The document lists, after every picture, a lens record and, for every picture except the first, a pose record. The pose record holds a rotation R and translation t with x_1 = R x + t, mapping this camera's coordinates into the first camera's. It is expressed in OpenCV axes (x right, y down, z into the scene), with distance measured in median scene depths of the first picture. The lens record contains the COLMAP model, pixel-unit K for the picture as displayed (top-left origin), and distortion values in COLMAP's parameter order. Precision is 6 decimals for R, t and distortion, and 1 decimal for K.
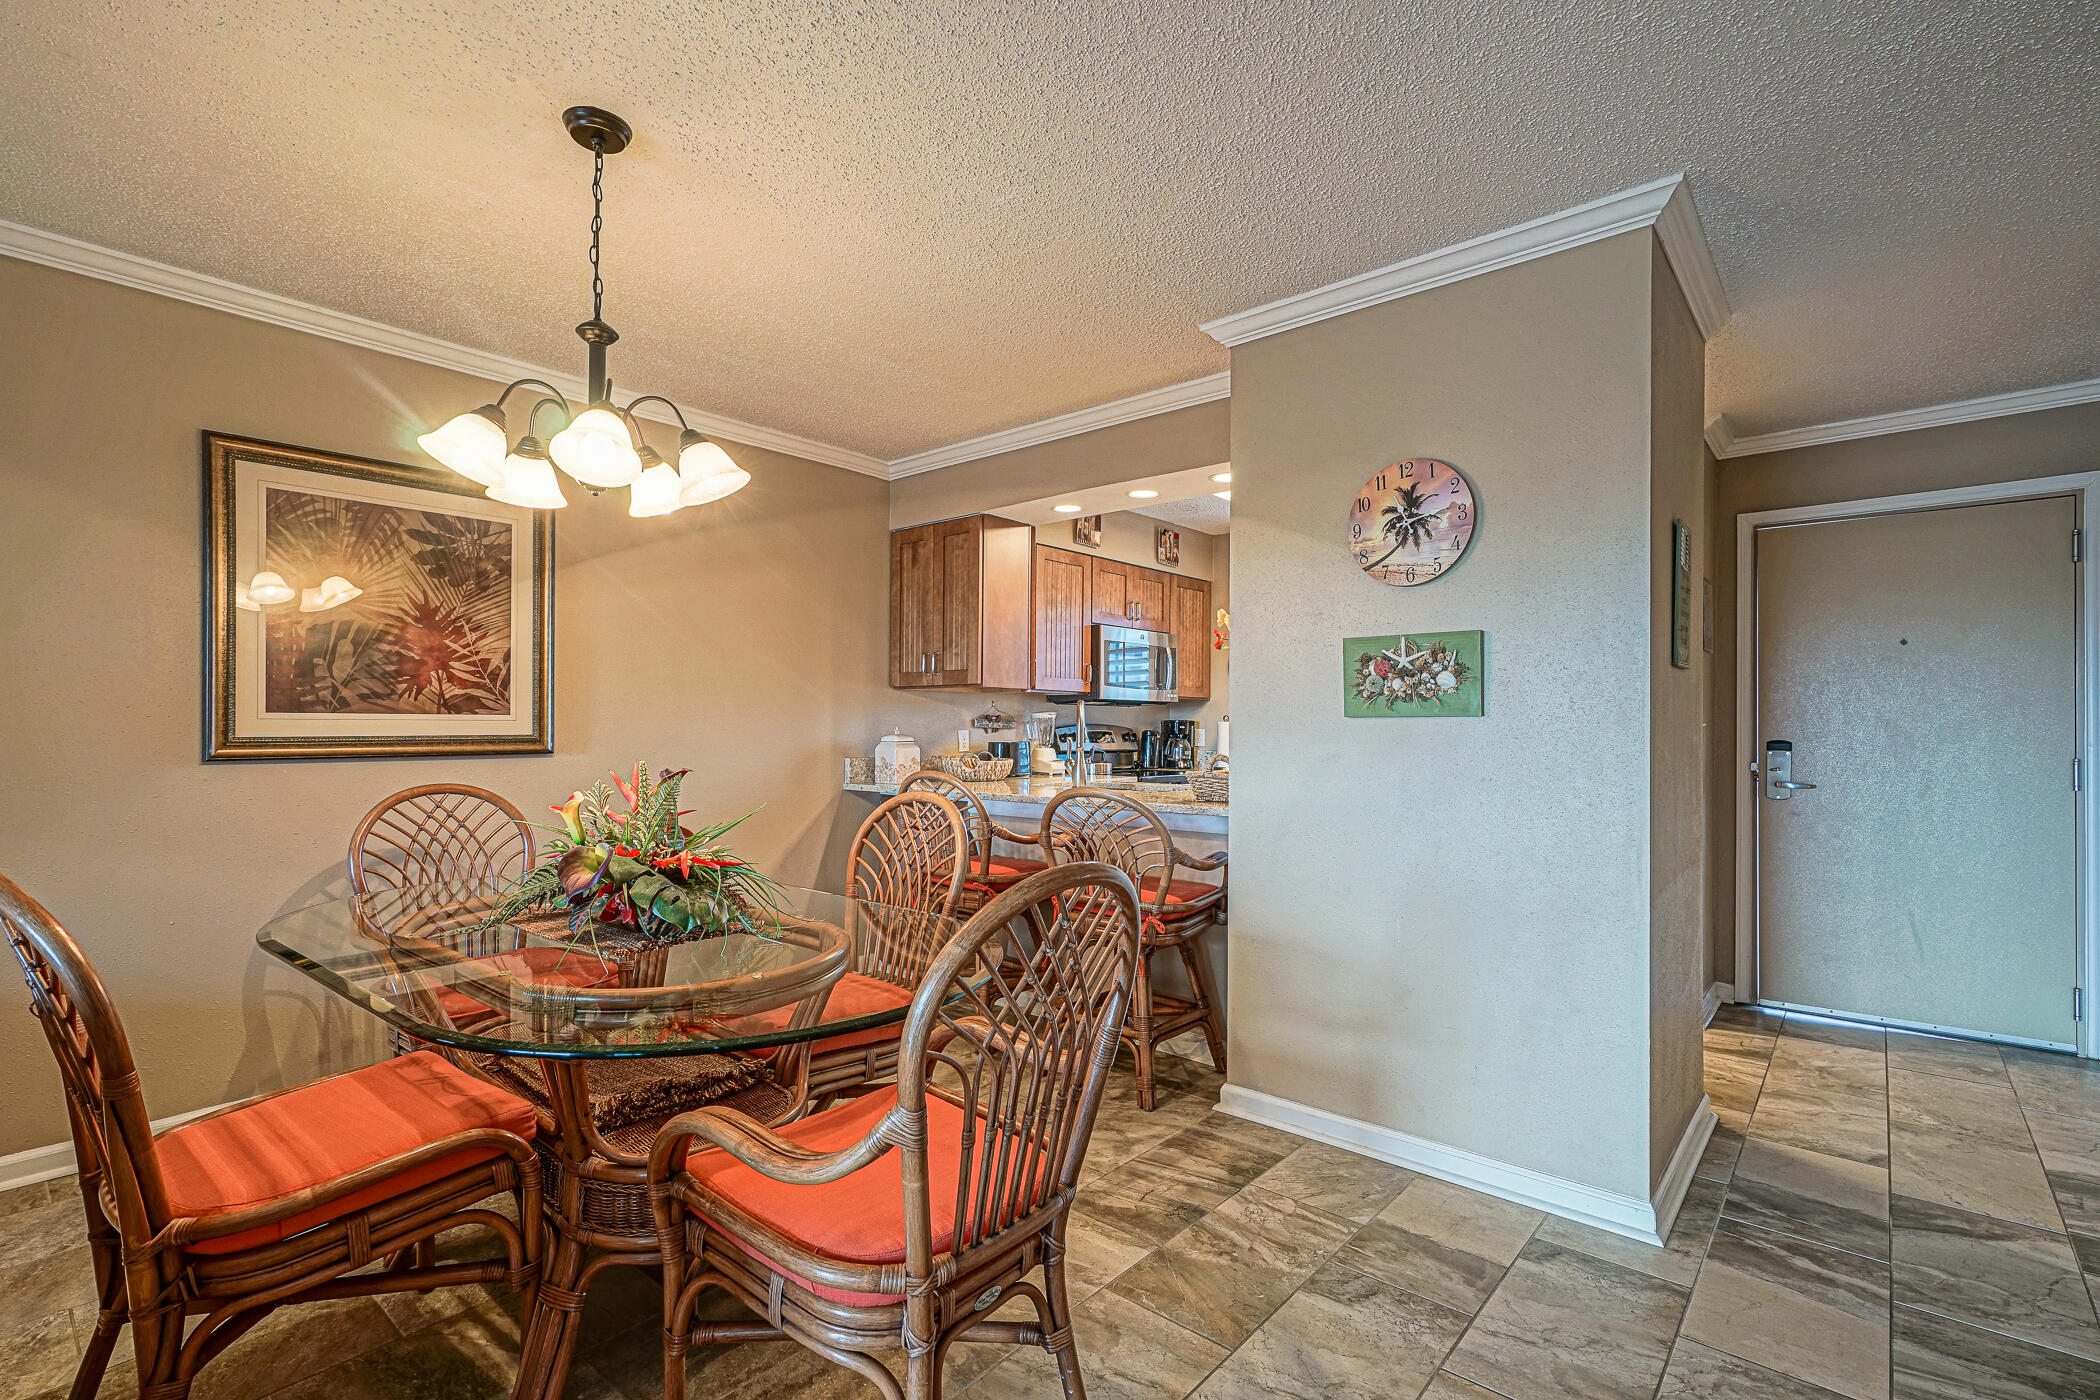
lens RADIAL K [[970.0, 0, 1052.3], [0, 970.0, 721.7], [0, 0, 1]] dist [-0.006908, 0.010862]
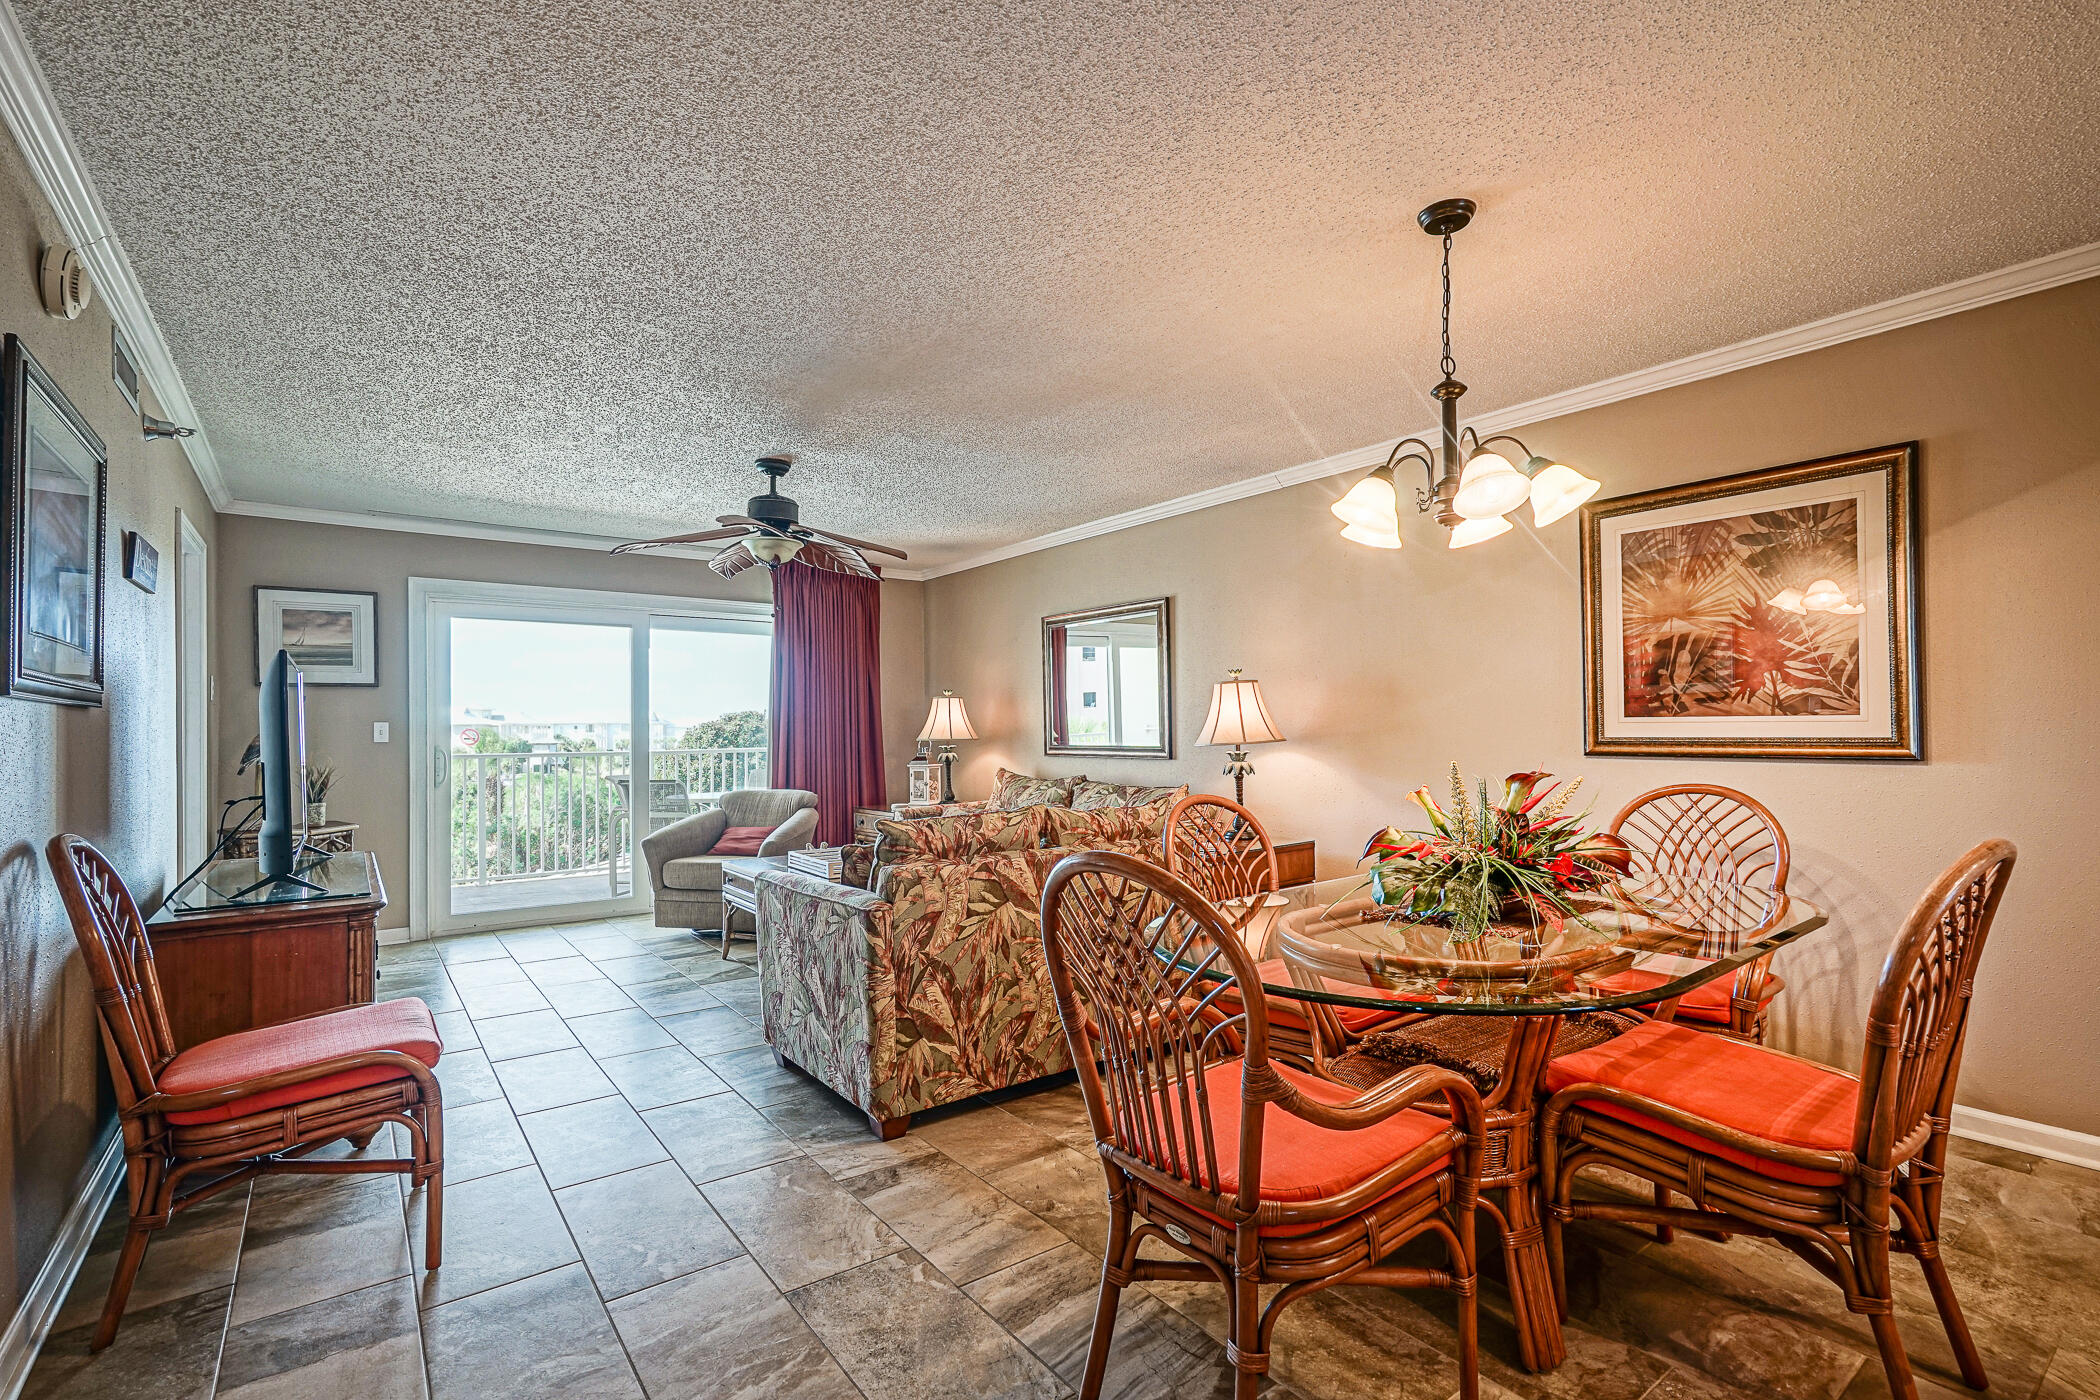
lens RADIAL K [[961.6, 0, 1035.3], [0, 961.6, 721.5], [0, 0, 1]] dist [0.000413, 0.001283]
pose [[-0.222153, -0.006975, -0.974987, 0.488536], [0.010694, 0.999897, -0.009590, -0.000682], [0.974953, -0.012557, -0.222056, 0.494901]]
